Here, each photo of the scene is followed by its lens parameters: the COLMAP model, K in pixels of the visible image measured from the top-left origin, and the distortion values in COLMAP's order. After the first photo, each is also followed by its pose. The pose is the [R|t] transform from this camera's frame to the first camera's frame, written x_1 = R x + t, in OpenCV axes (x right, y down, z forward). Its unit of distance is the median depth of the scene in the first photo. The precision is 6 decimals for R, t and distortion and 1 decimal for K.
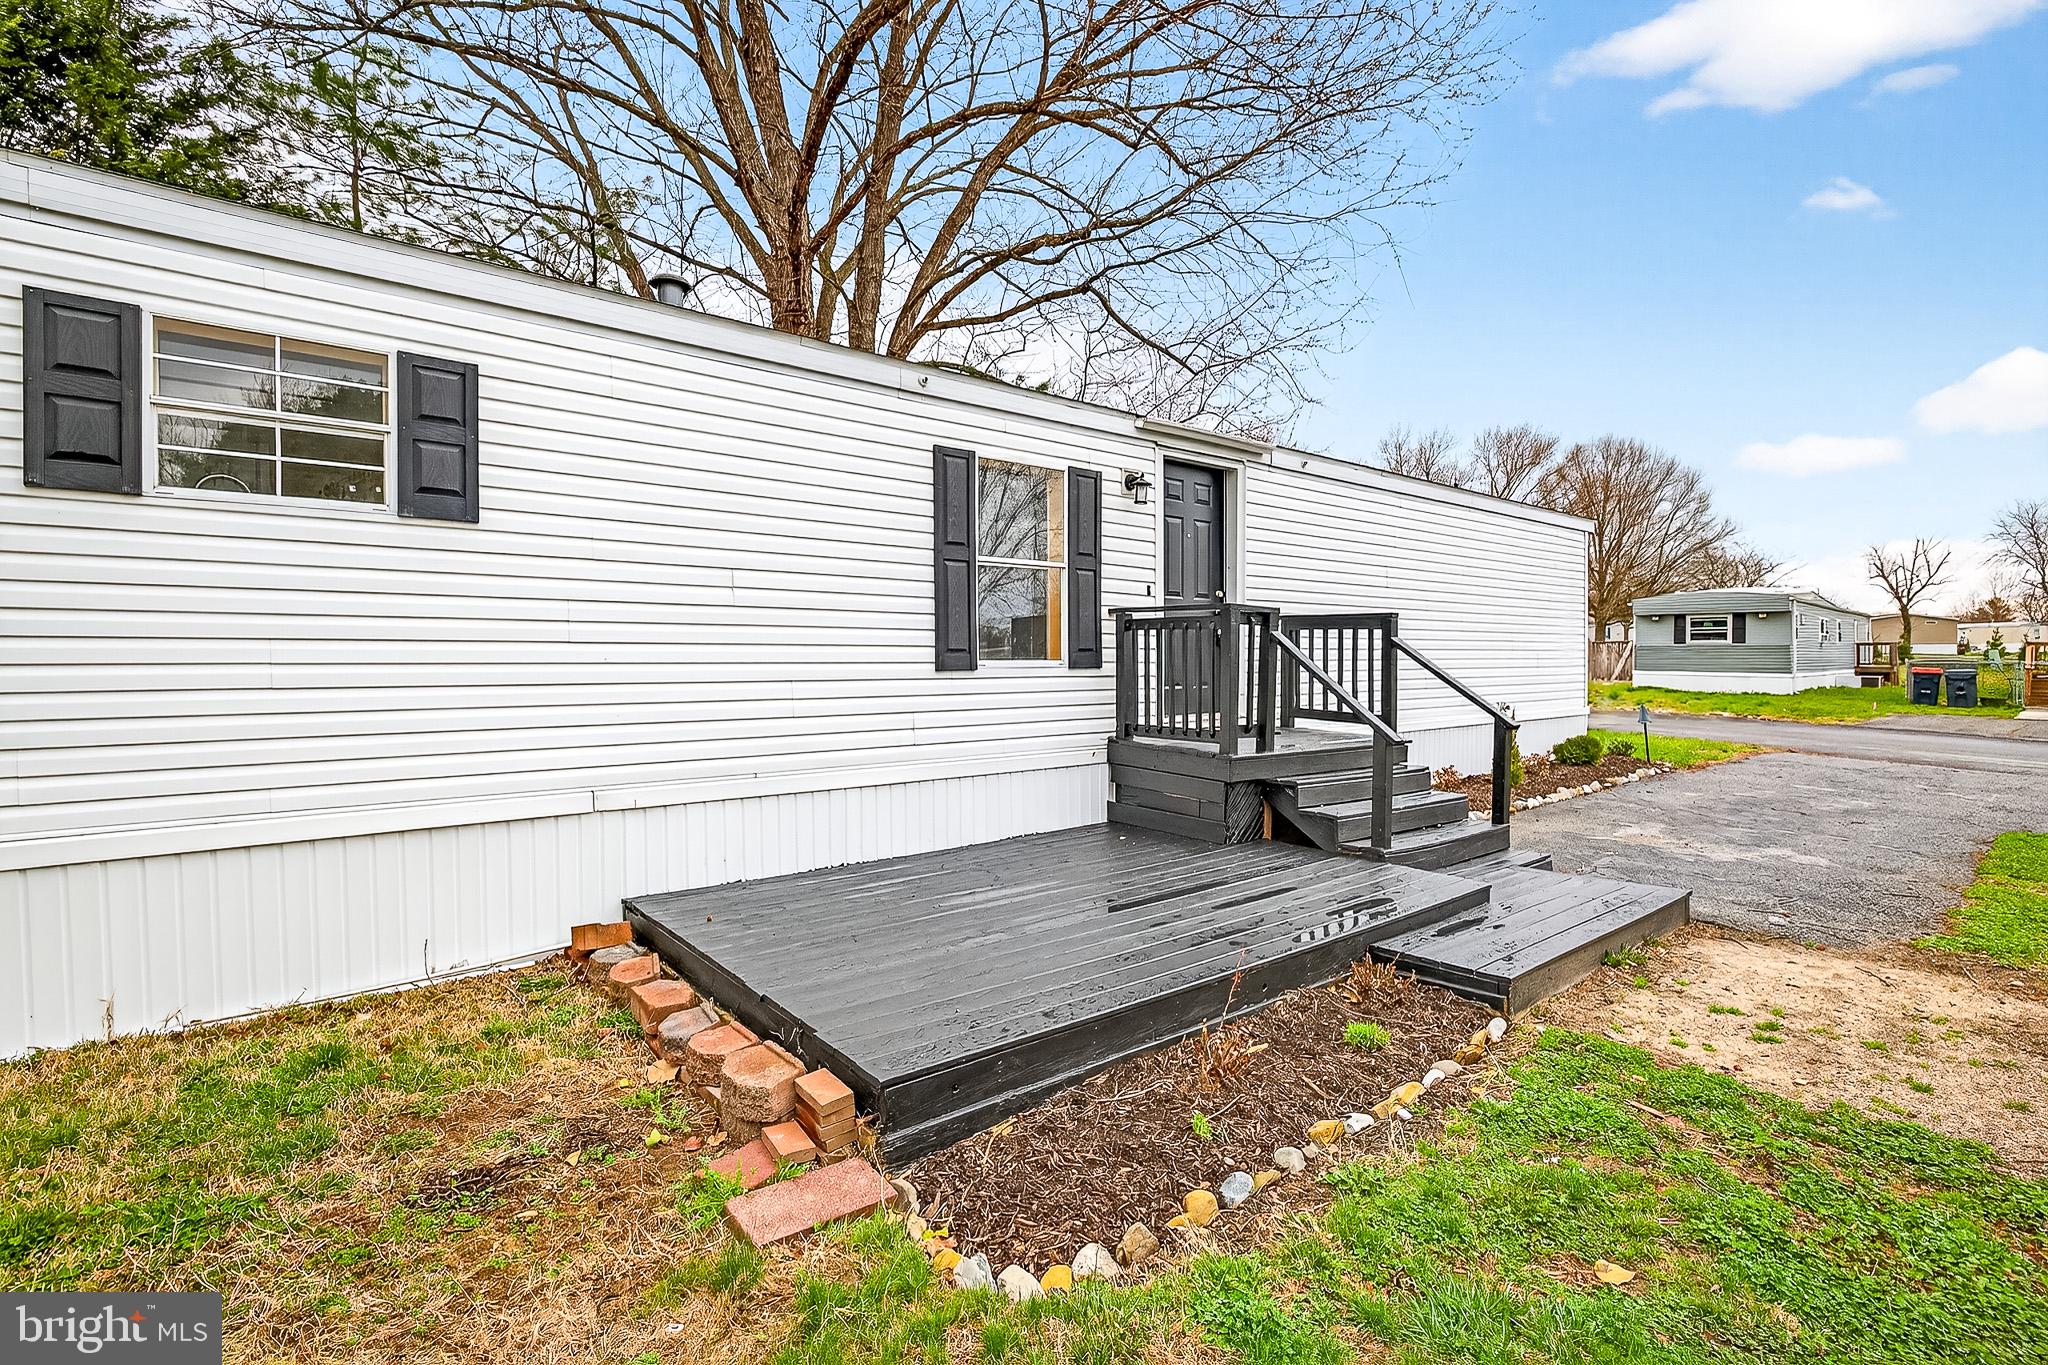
lens RADIAL K [[938.2, 0, 1027.4], [0, 938.2, 668.9], [0, 0, 1]] dist [0.007186, -0.001076]
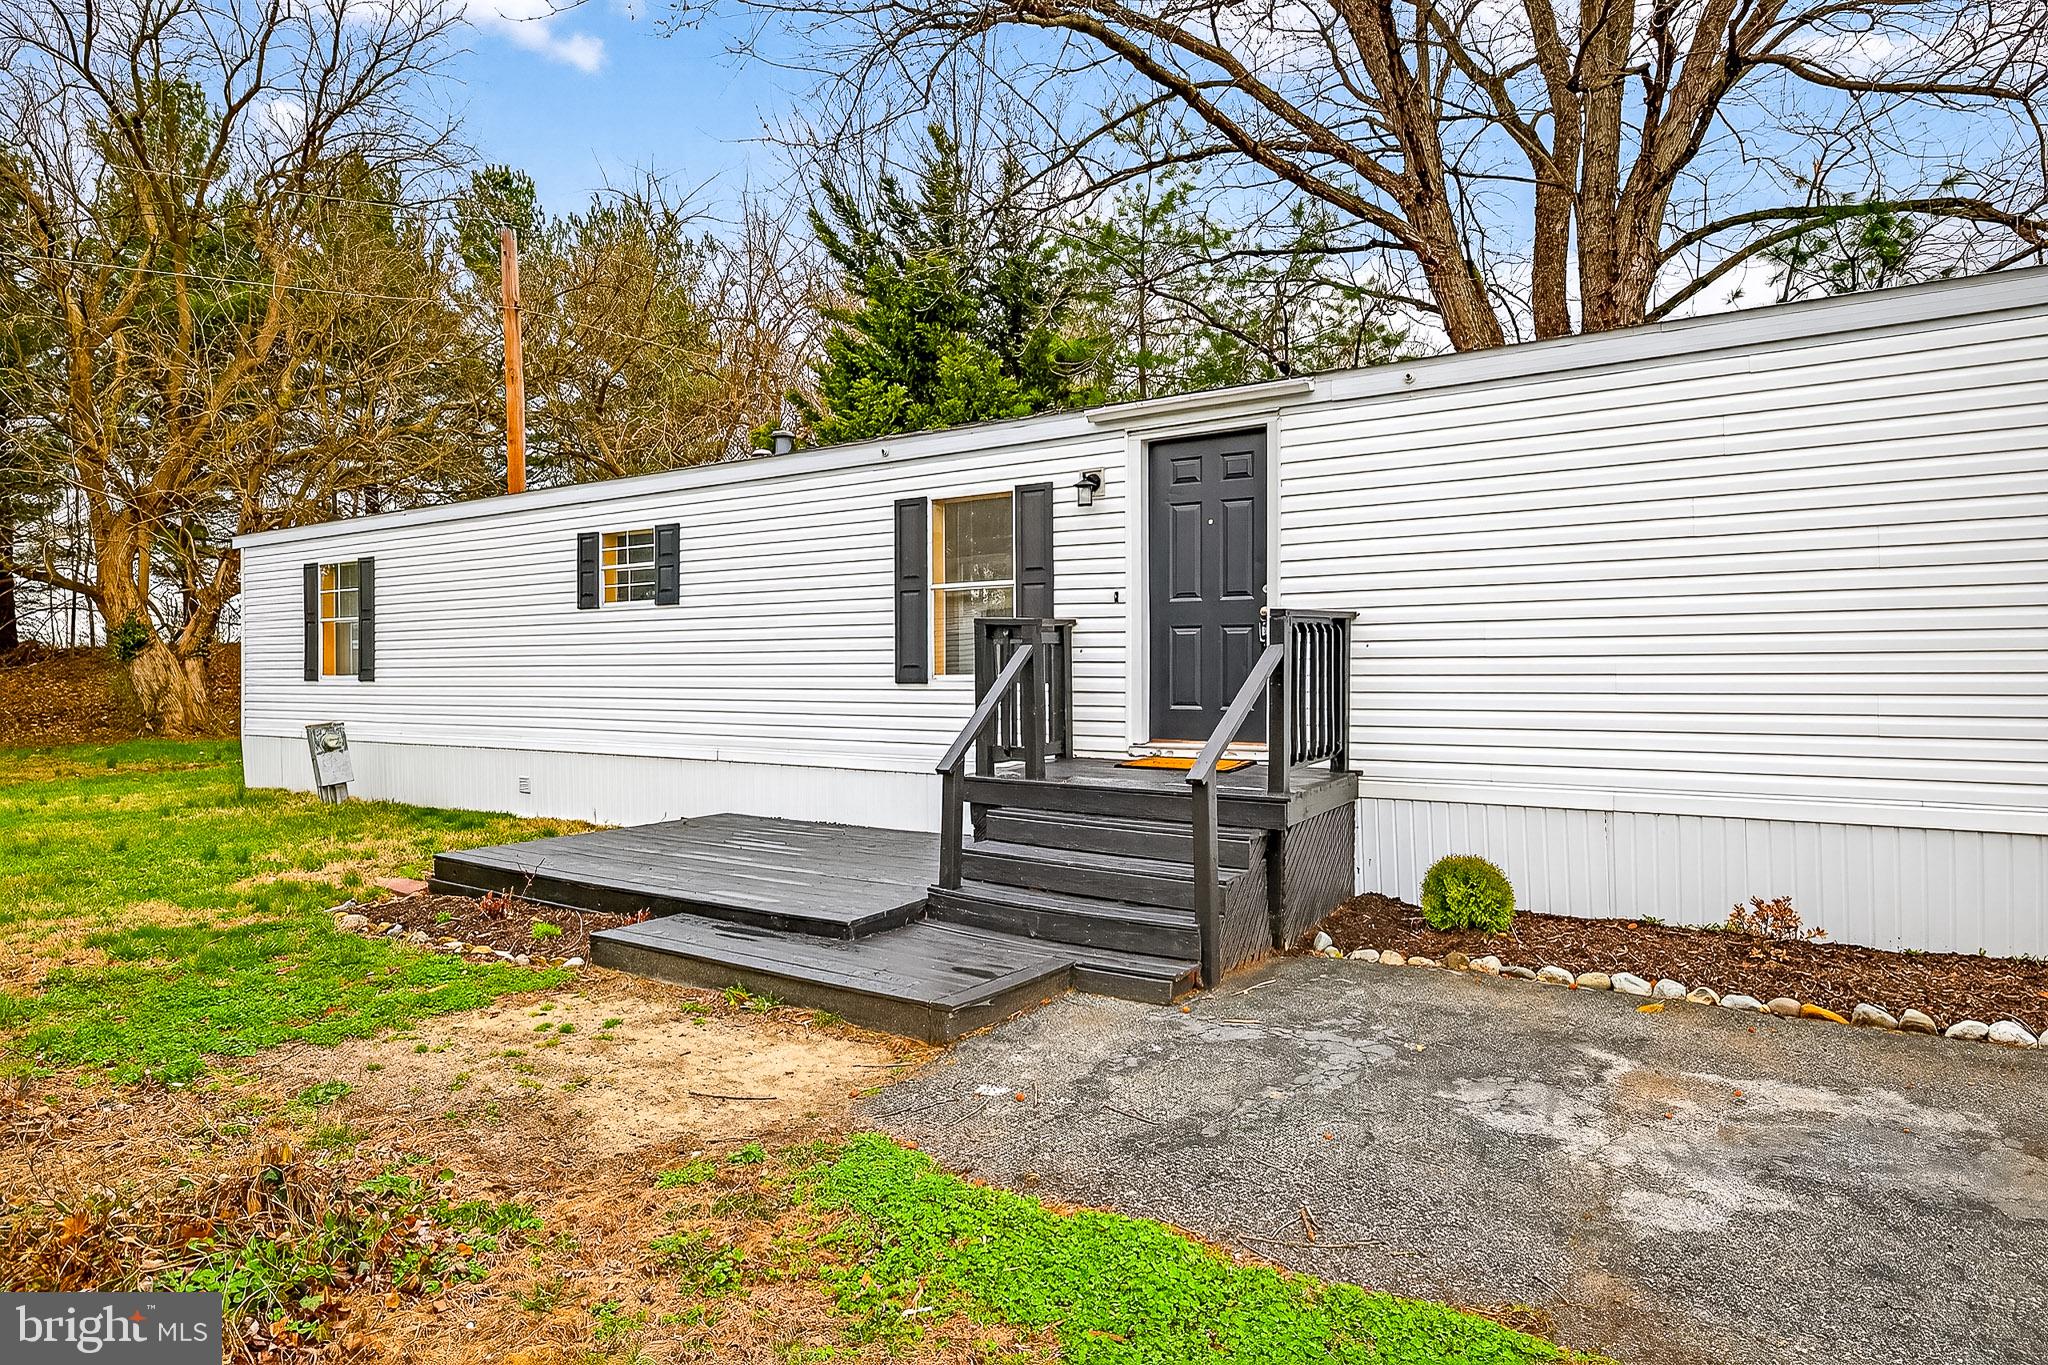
lens RADIAL K [[1151.9, 0, 1020.3], [0, 1151.9, 677.2], [0, 0, 1]] dist [0.004610, 0.000287]
pose [[0.299797, 0.010532, -0.953945, 1.400575], [-0.002895, 0.999945, 0.010130, -0.021678], [0.953999, -0.000275, 0.299811, 0.704891]]
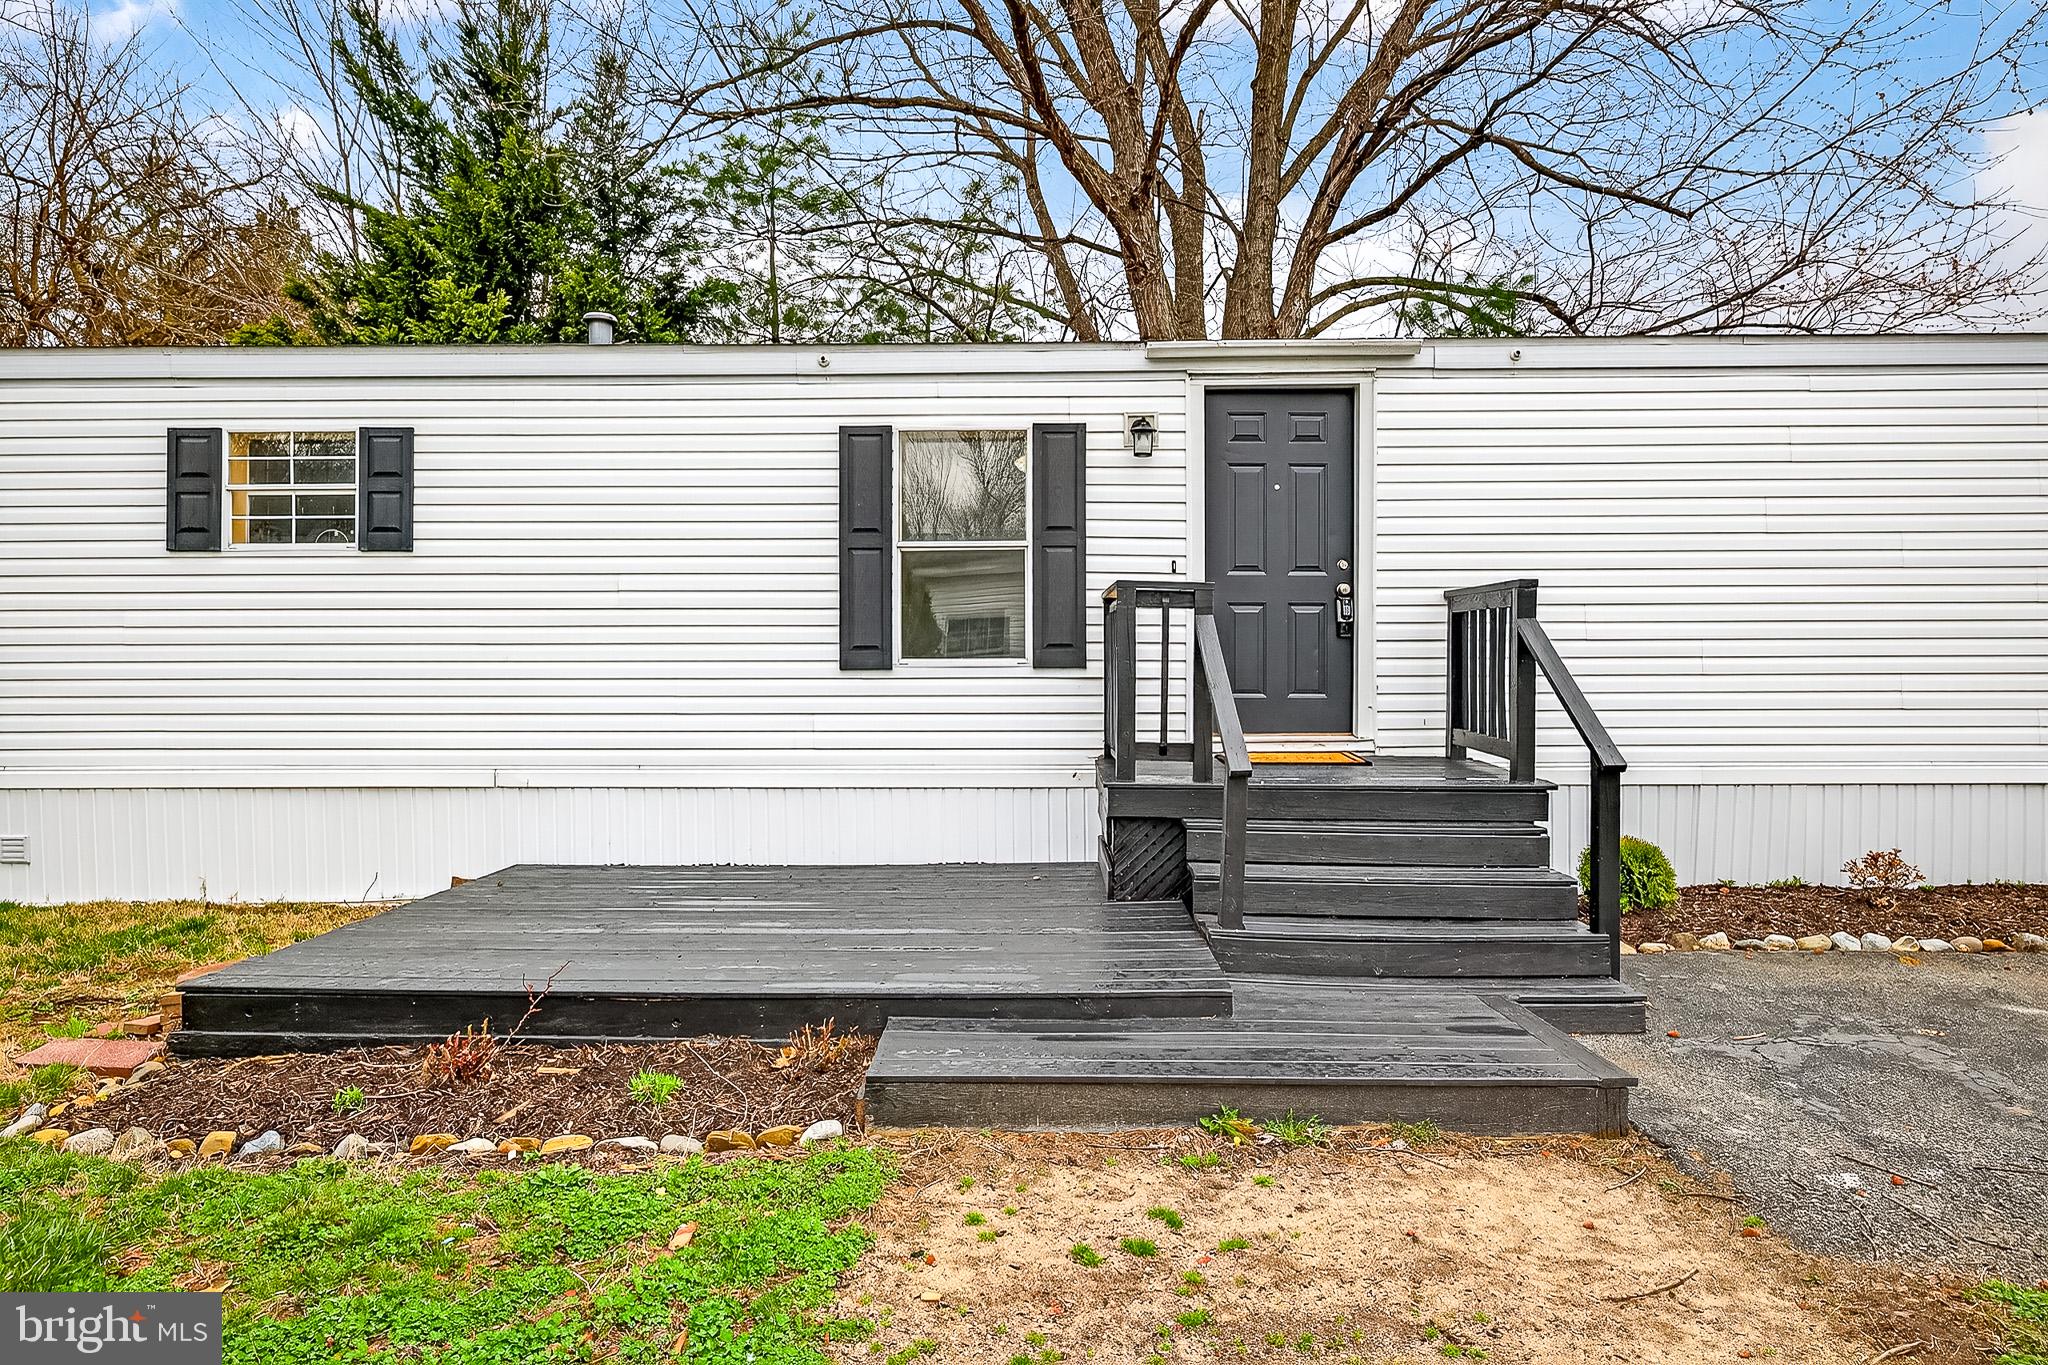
lens RADIAL K [[1151.9, 0, 1025.0], [0, 1151.9, 667.7], [0, 0, 1]] dist [0.004610, 0.000287]
pose [[0.767984, -0.003071, -0.640461, 0.771741], [-0.004843, 0.999932, -0.010601, 0.011203], [0.640450, 0.011243, 0.767917, 0.246279]]
